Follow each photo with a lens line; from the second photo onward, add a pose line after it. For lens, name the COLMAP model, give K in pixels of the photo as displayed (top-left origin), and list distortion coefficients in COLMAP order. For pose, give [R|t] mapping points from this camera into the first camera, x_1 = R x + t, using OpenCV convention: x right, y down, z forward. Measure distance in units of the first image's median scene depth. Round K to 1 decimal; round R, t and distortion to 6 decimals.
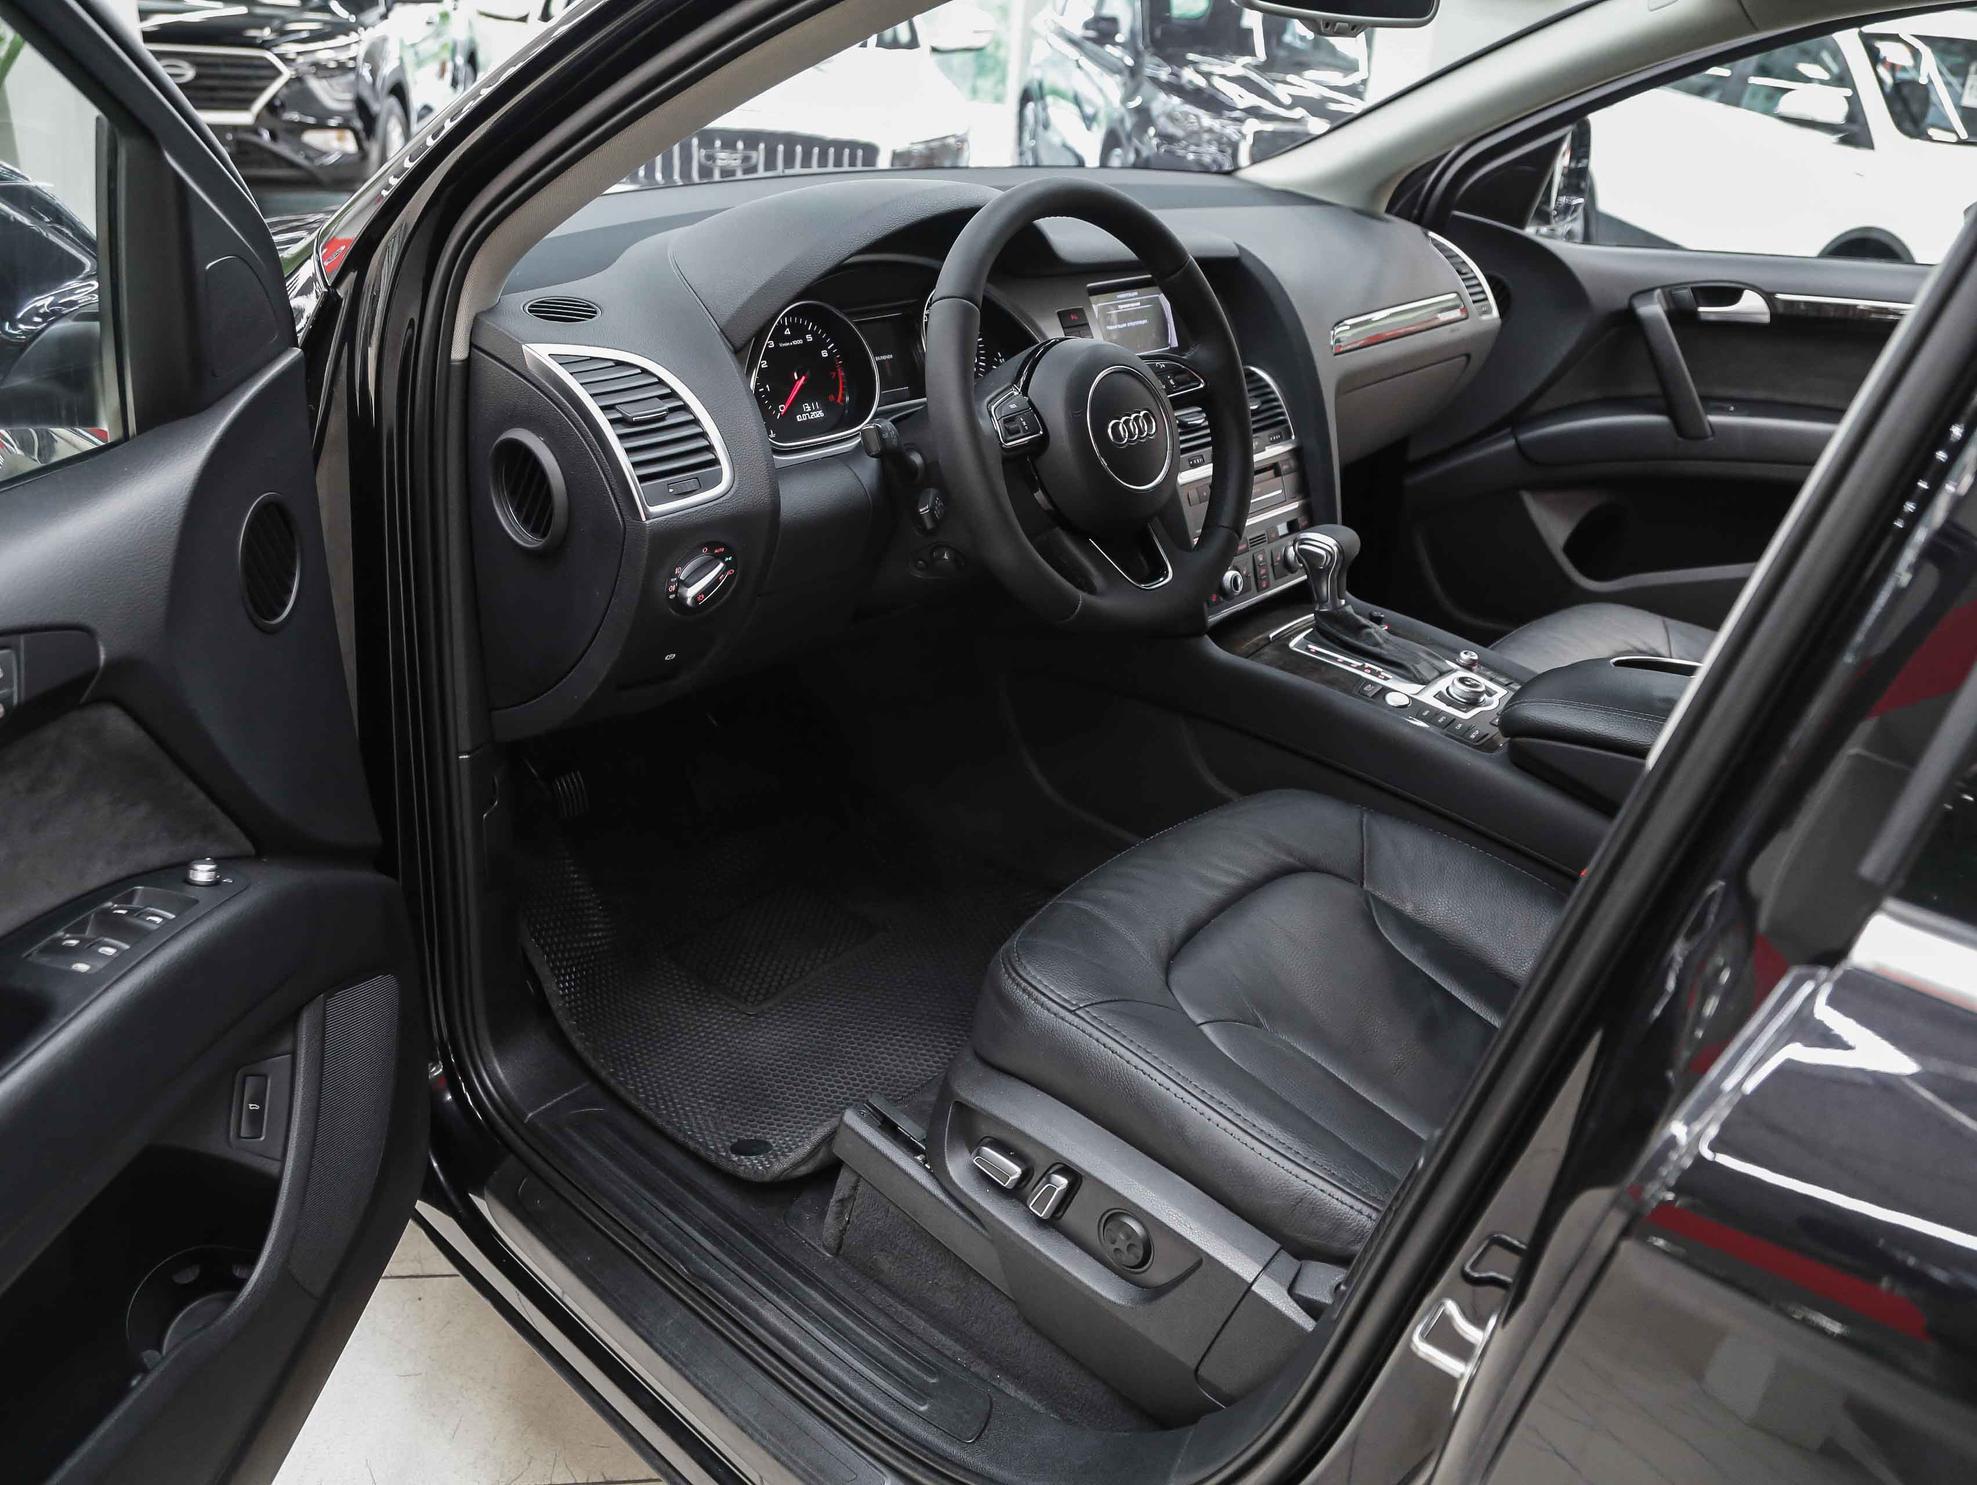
lens RADIAL K [[1545.1, 0, 988.5], [0, 1545.1, 742.5], [0, 0, 1]] dist [-0.139329, 0.096363]
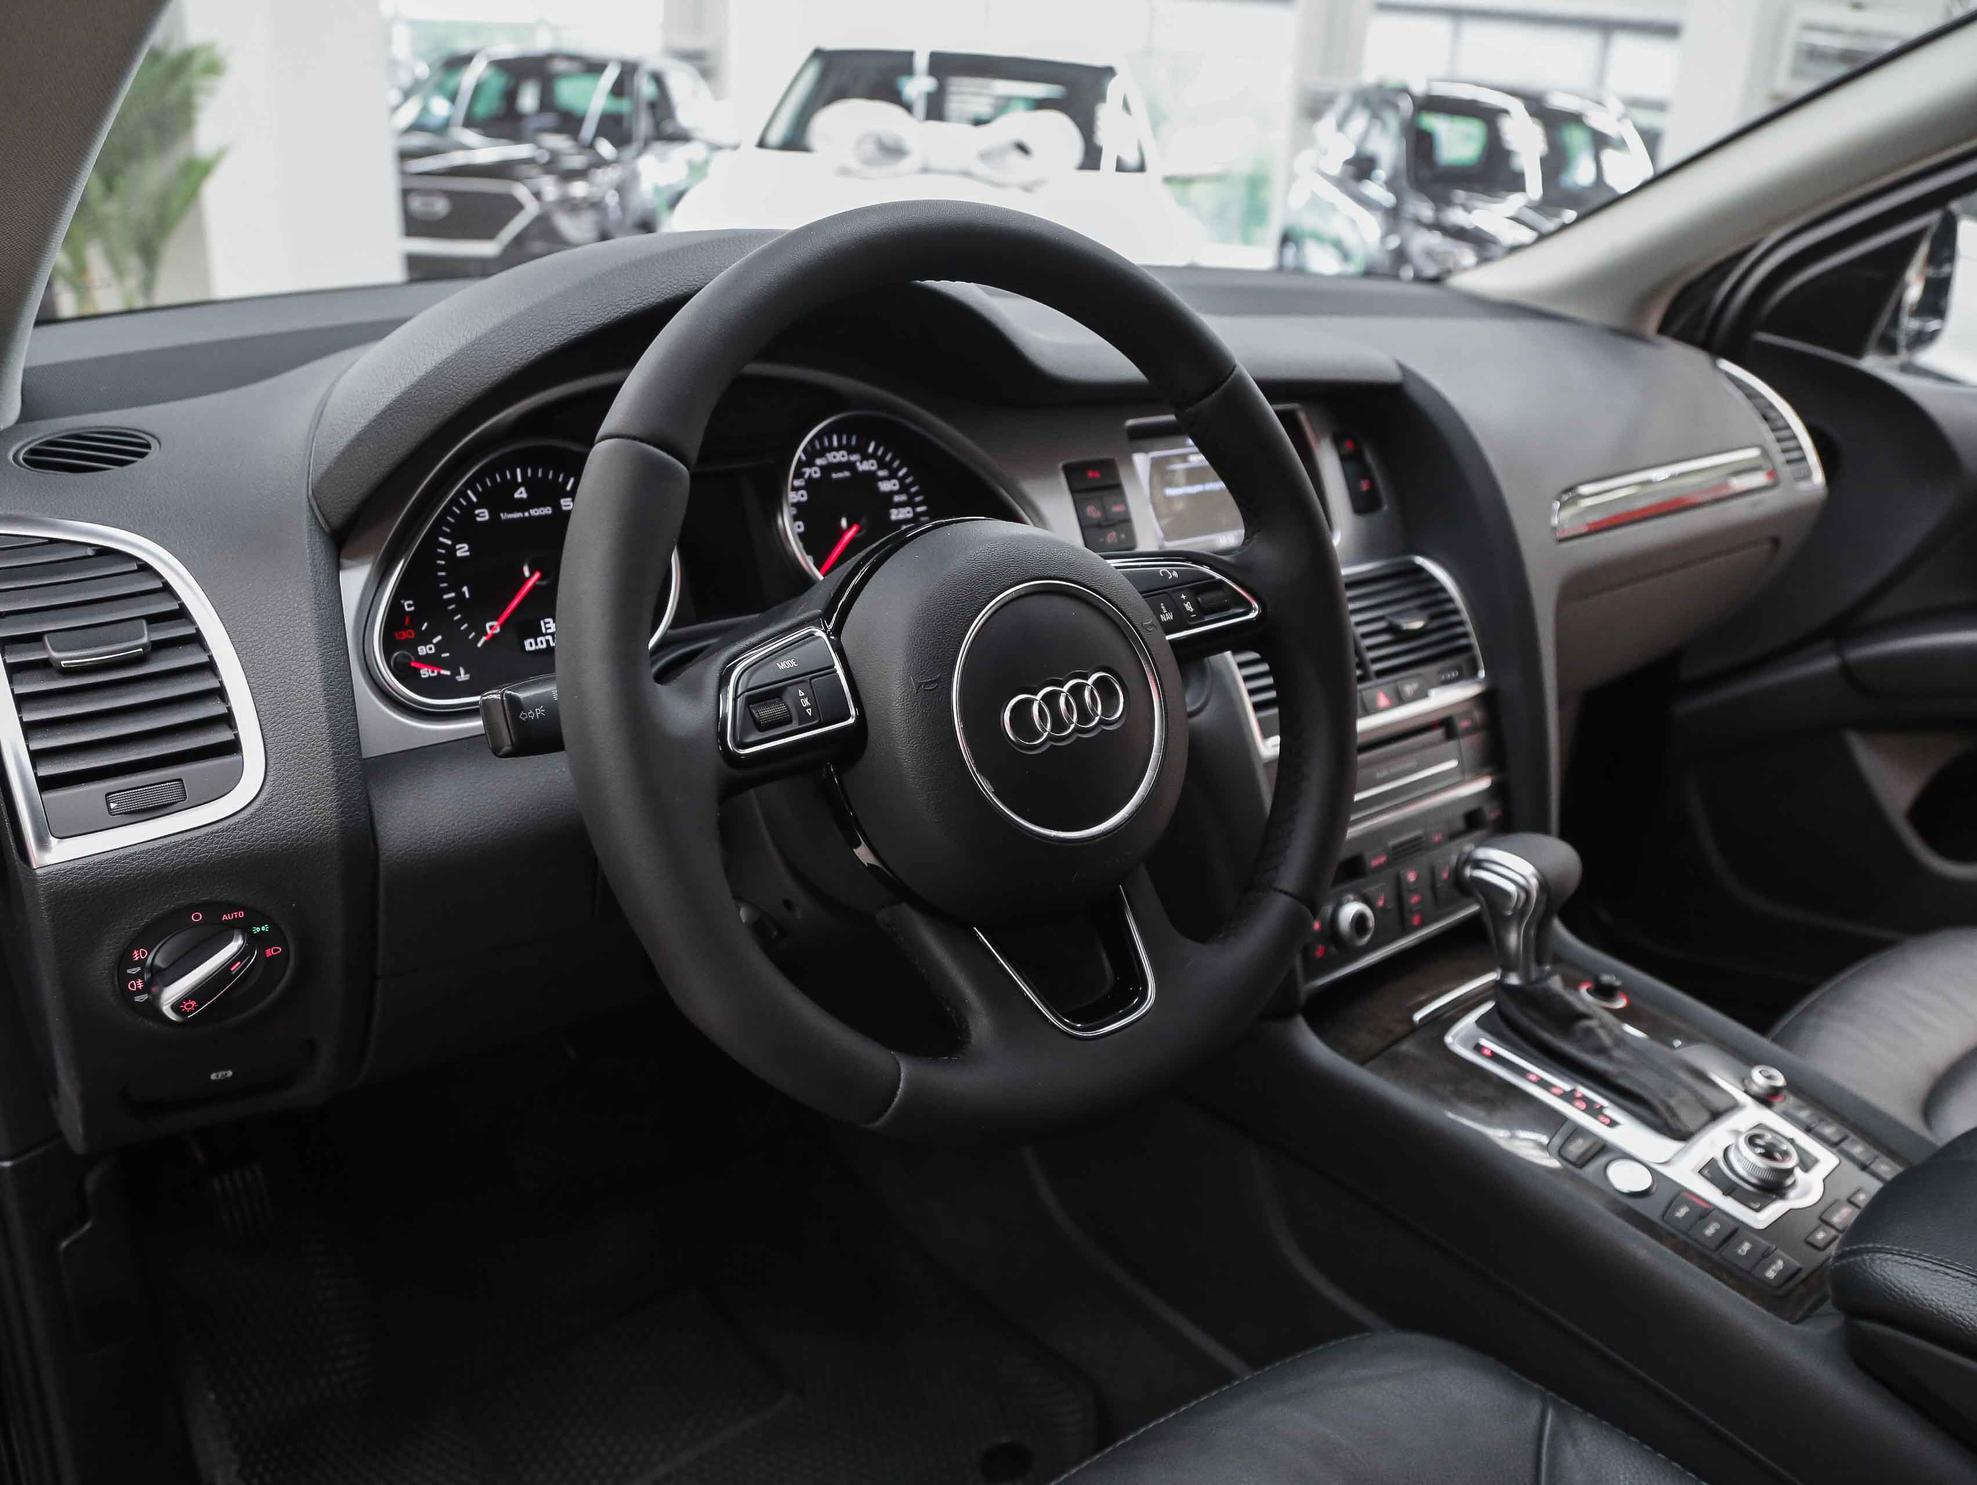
lens RADIAL K [[1545.1, 0, 988.5], [0, 1545.1, 742.5], [0, 0, 1]] dist [-0.139329, 0.096363]
pose [[0.984946, 0.050387, -0.165354, 0.113068], [-0.065048, 0.994300, -0.084478, -0.113992], [0.160155, 0.093962, 0.982610, 0.390183]]
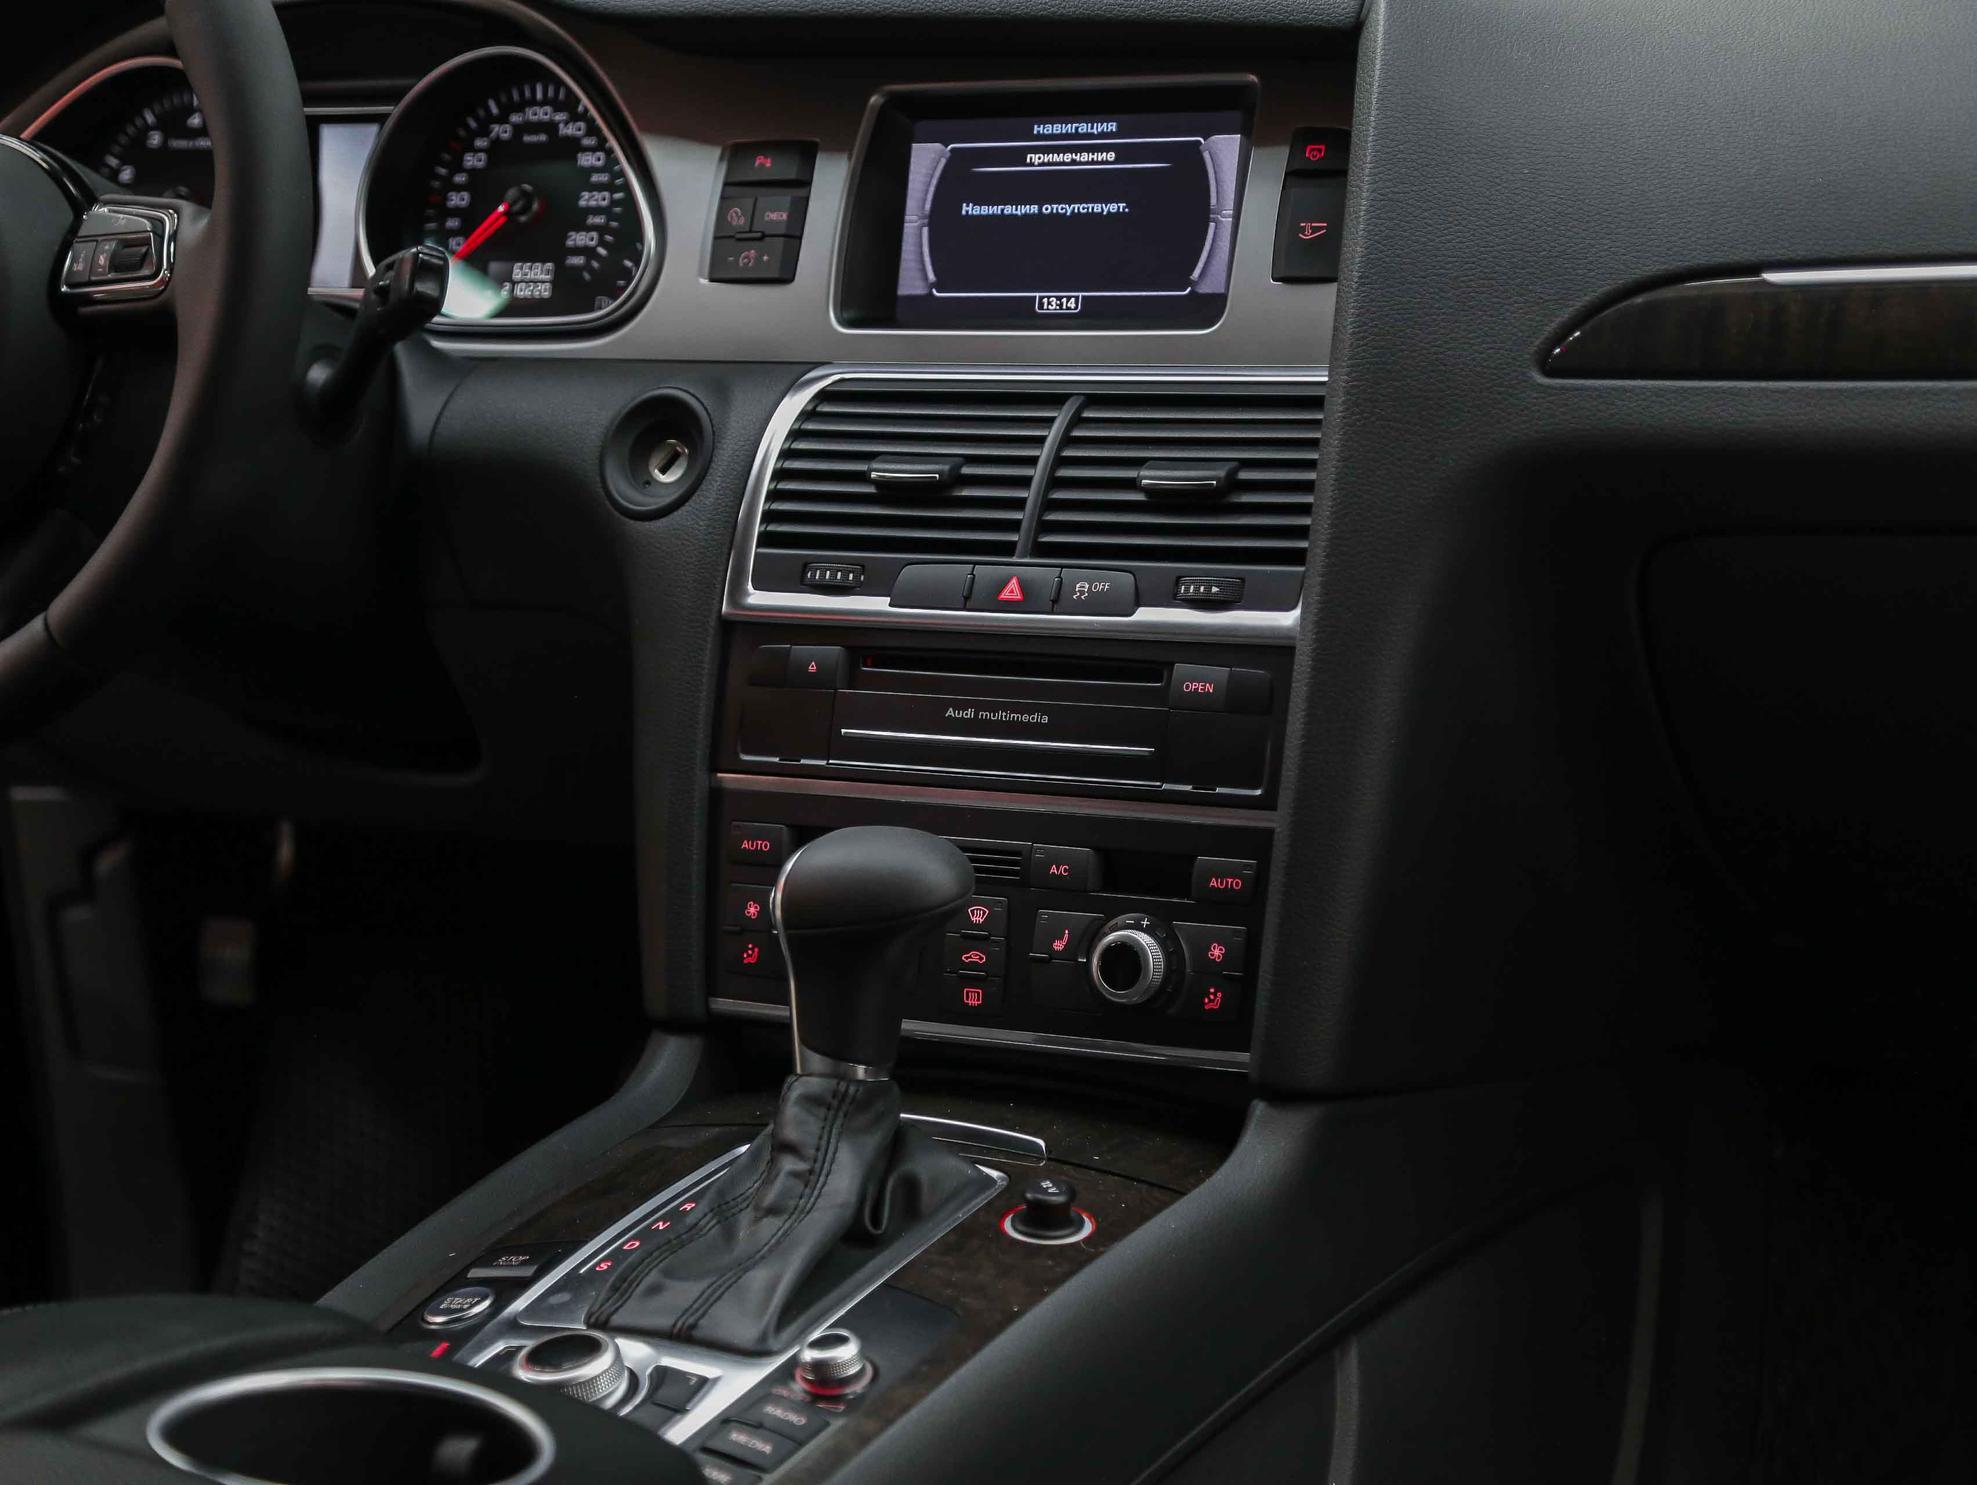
lens RADIAL K [[3944.6, 0, 962.1], [0, 3944.6, 736.8], [0, 0, 1]] dist [0.218896, 0.329755]
pose [[0.178332, 0.171020, -0.968994, 1.016693], [-0.351041, 0.931035, 0.099716, -0.246163], [0.919221, 0.322374, 0.226069, 0.819519]]
